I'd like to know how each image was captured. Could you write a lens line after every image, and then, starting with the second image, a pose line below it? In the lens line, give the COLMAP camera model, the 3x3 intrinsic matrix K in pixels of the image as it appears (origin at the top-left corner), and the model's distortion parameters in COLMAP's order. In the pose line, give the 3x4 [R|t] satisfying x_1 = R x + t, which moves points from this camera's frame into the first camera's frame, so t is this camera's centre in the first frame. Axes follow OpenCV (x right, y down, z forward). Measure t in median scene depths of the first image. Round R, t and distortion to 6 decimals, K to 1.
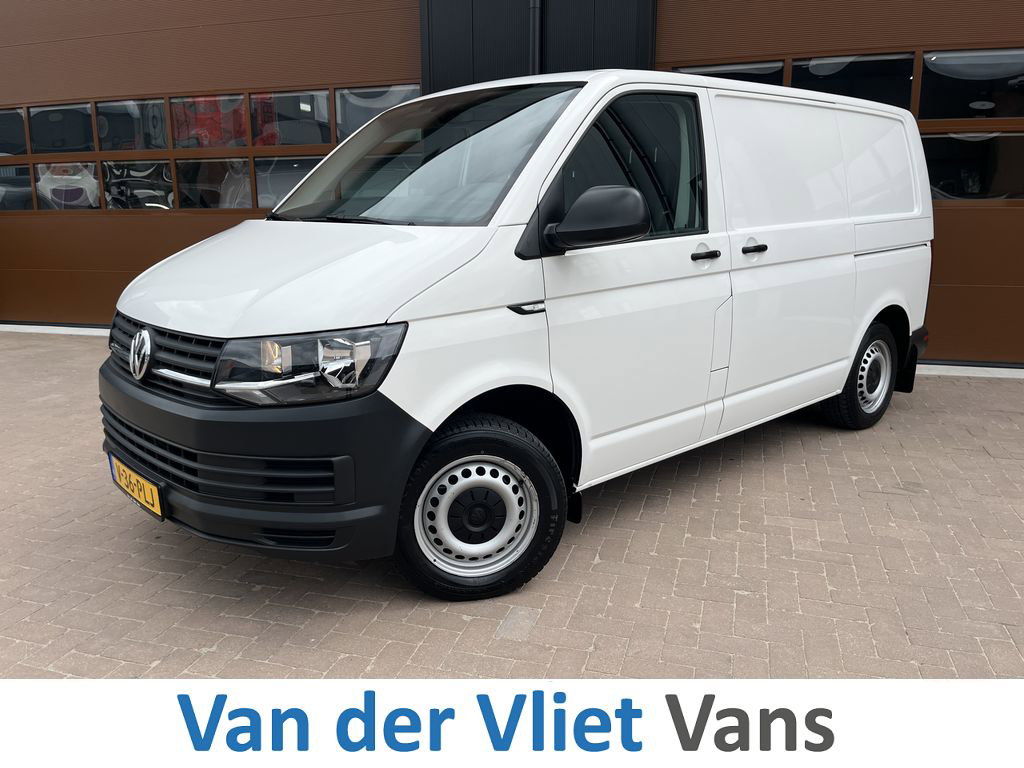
lens RADIAL K [[771.0, 0, 510.5], [0, 771.0, 406.4], [0, 0, 1]] dist [0.089132, -0.127899]
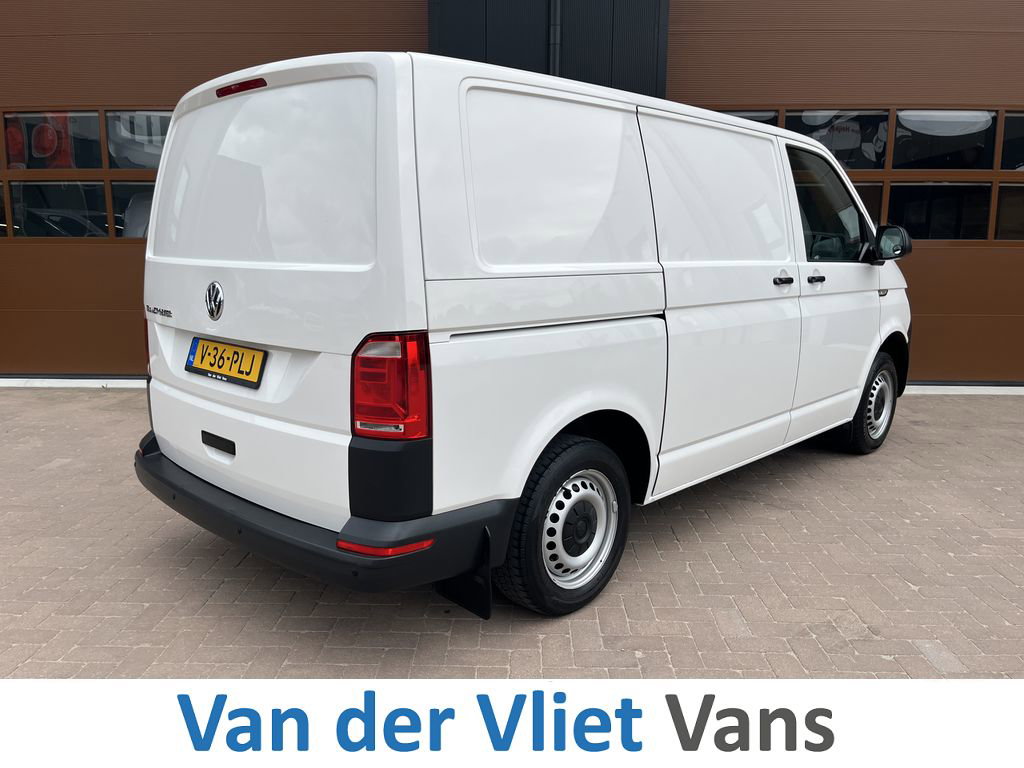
lens RADIAL K [[771.0, 0, 510.5], [0, 771.0, 406.4], [0, 0, 1]] dist [0.089132, -0.127899]
pose [[0.964911, -0.038946, 0.259673, -0.314470], [0.050294, 0.998041, -0.037200, -0.010792], [-0.257716, 0.048955, 0.964980, 0.070209]]
